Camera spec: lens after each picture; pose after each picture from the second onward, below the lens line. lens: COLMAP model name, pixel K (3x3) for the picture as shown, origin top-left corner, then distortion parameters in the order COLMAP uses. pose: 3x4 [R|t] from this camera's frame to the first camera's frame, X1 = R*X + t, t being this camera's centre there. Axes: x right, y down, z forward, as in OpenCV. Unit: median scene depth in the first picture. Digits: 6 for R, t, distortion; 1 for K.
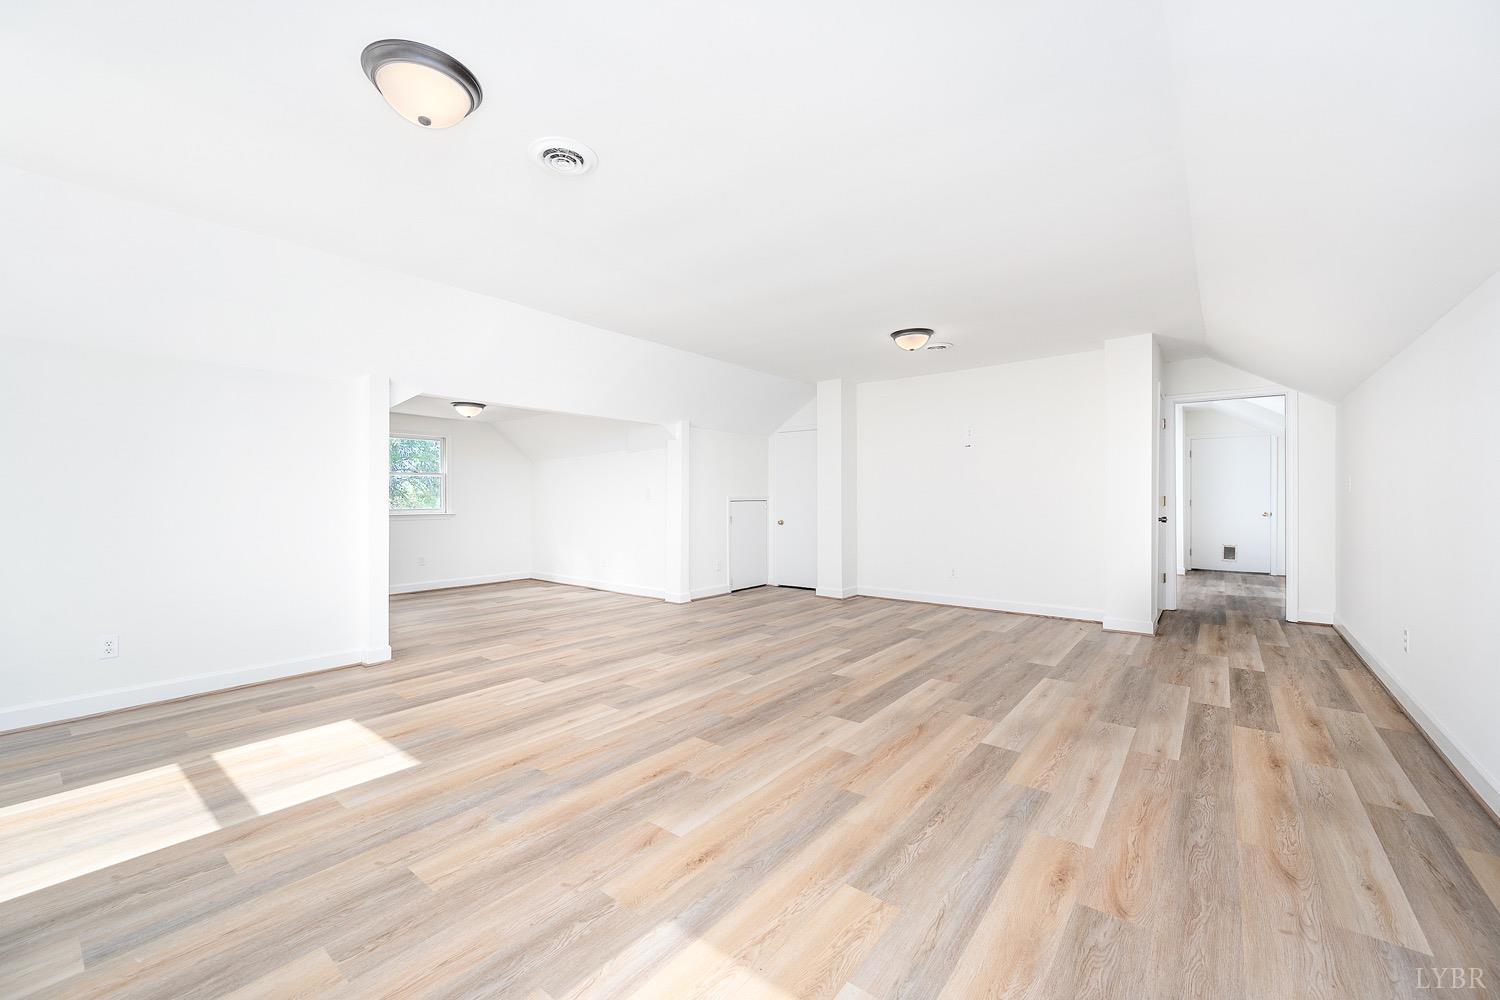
lens RADIAL K [[598.0, 0, 749.5], [0, 598.0, 500.3], [0, 0, 1]] dist [0.001917, -0.000110]
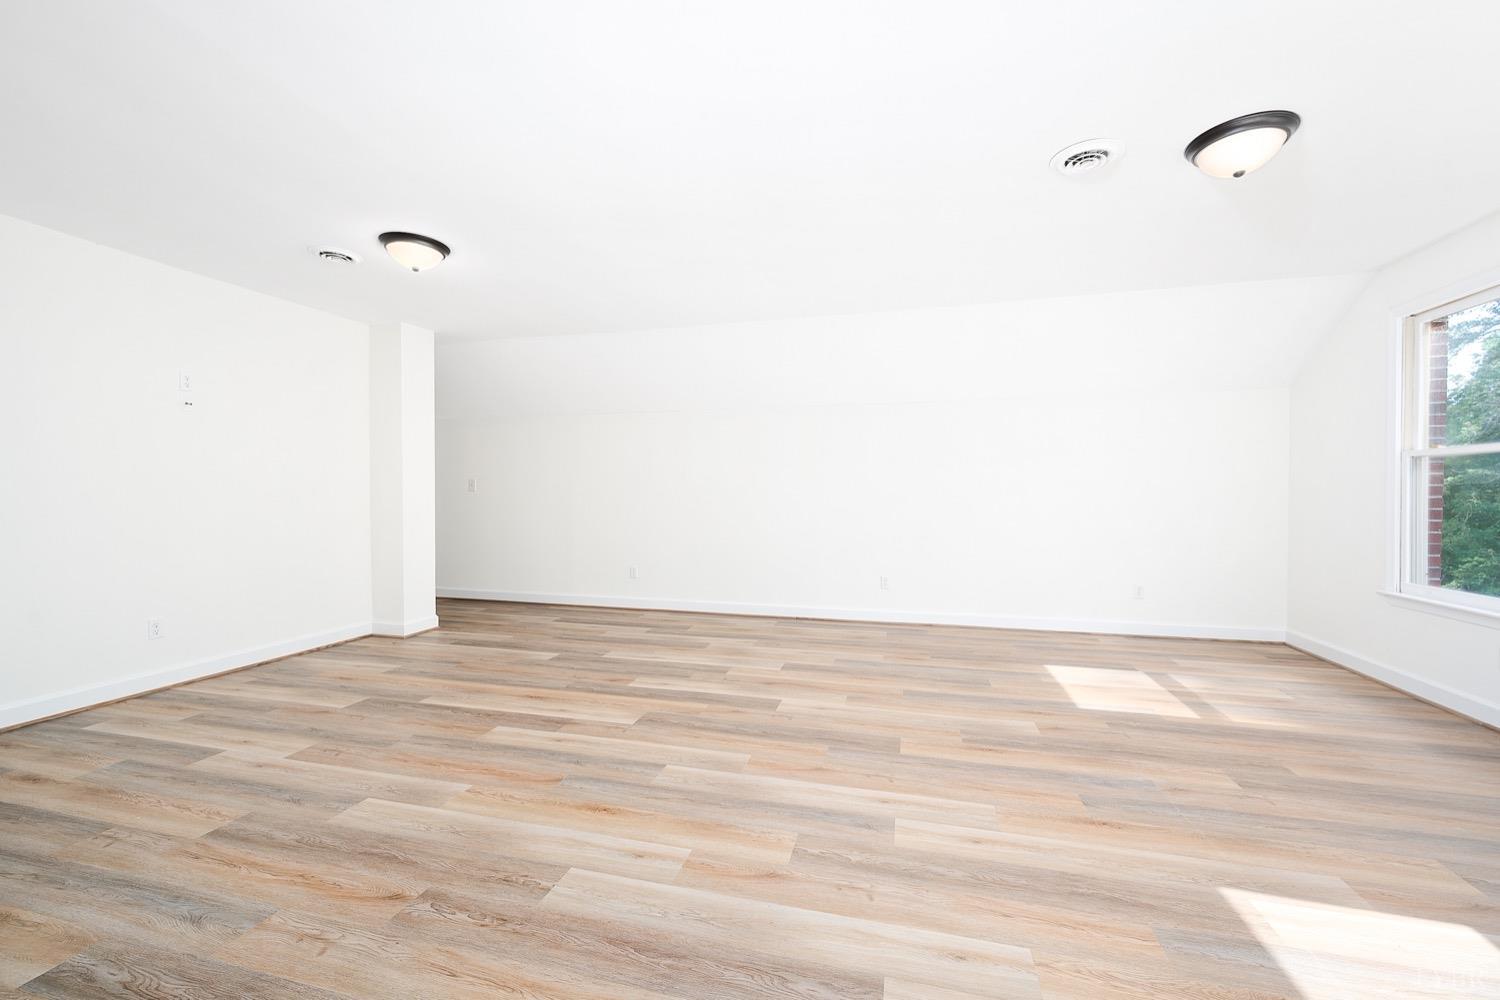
lens RADIAL K [[598.0, 0, 746.2], [0, 598.0, 498.0], [0, 0, 1]] dist [0.001917, -0.000110]
pose [[-0.391894, -0.004254, 0.920001, -0.806846], [0.002732, 0.999980, 0.005788, -0.005757], [-0.920006, 0.004782, -0.391874, 1.501462]]
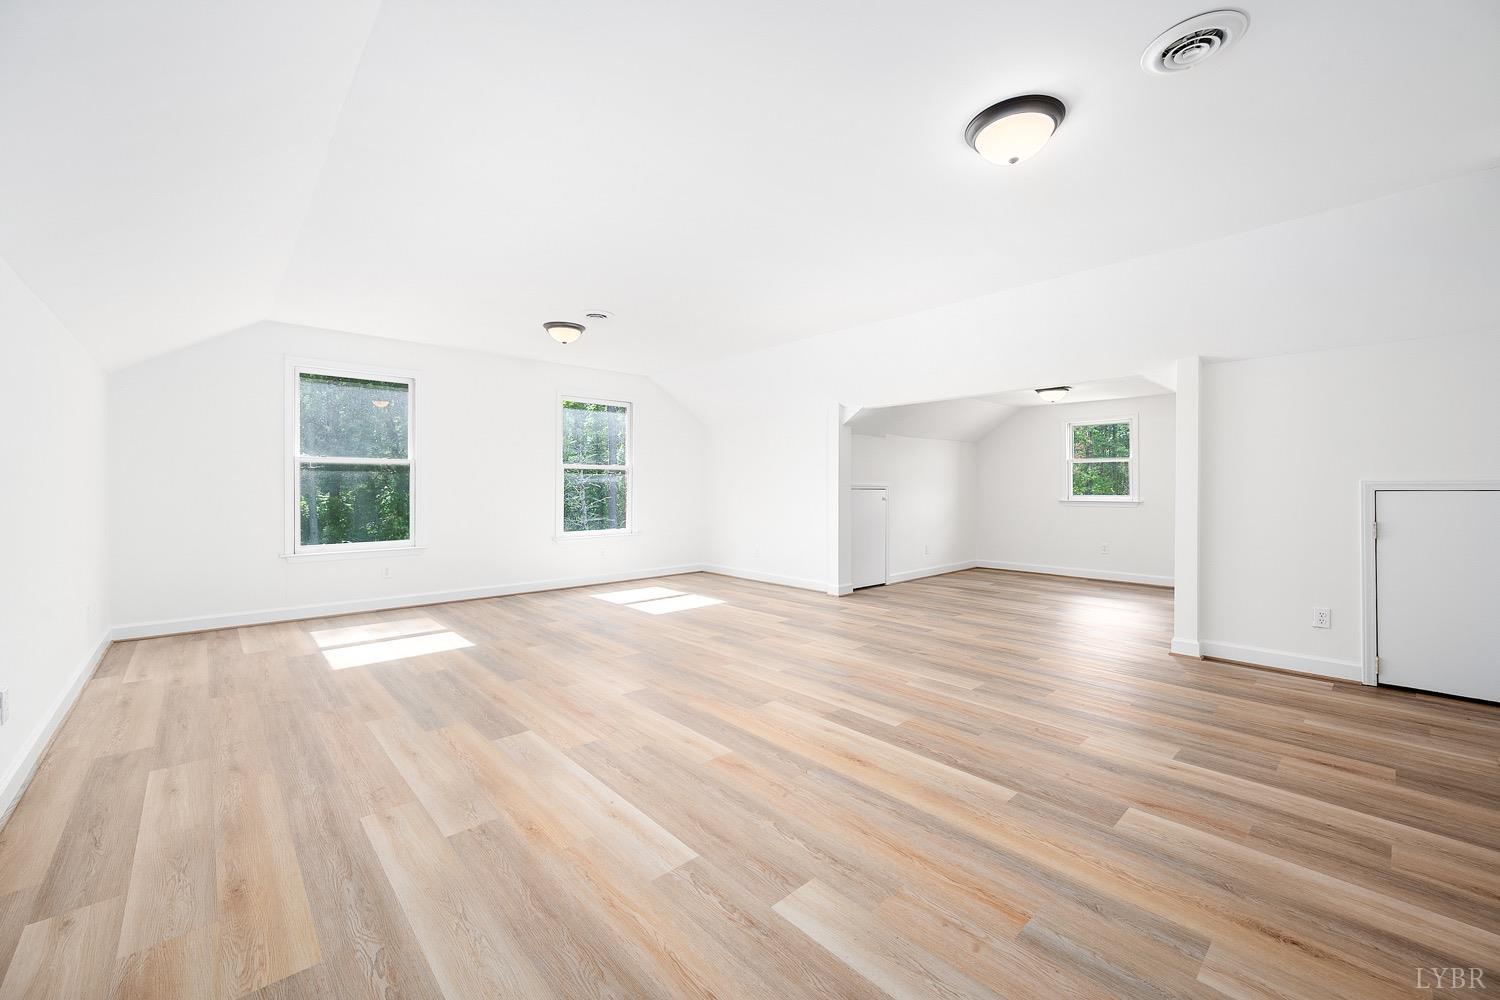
lens RADIAL K [[598.0, 0, 753.7], [0, 598.0, 490.2], [0, 0, 1]] dist [0.001917, -0.000110]
pose [[-0.158843, 0.009196, -0.987261, 1.224739], [-0.000538, 0.999956, 0.009400, -0.009383], [0.987304, 0.002024, -0.158831, 1.420719]]
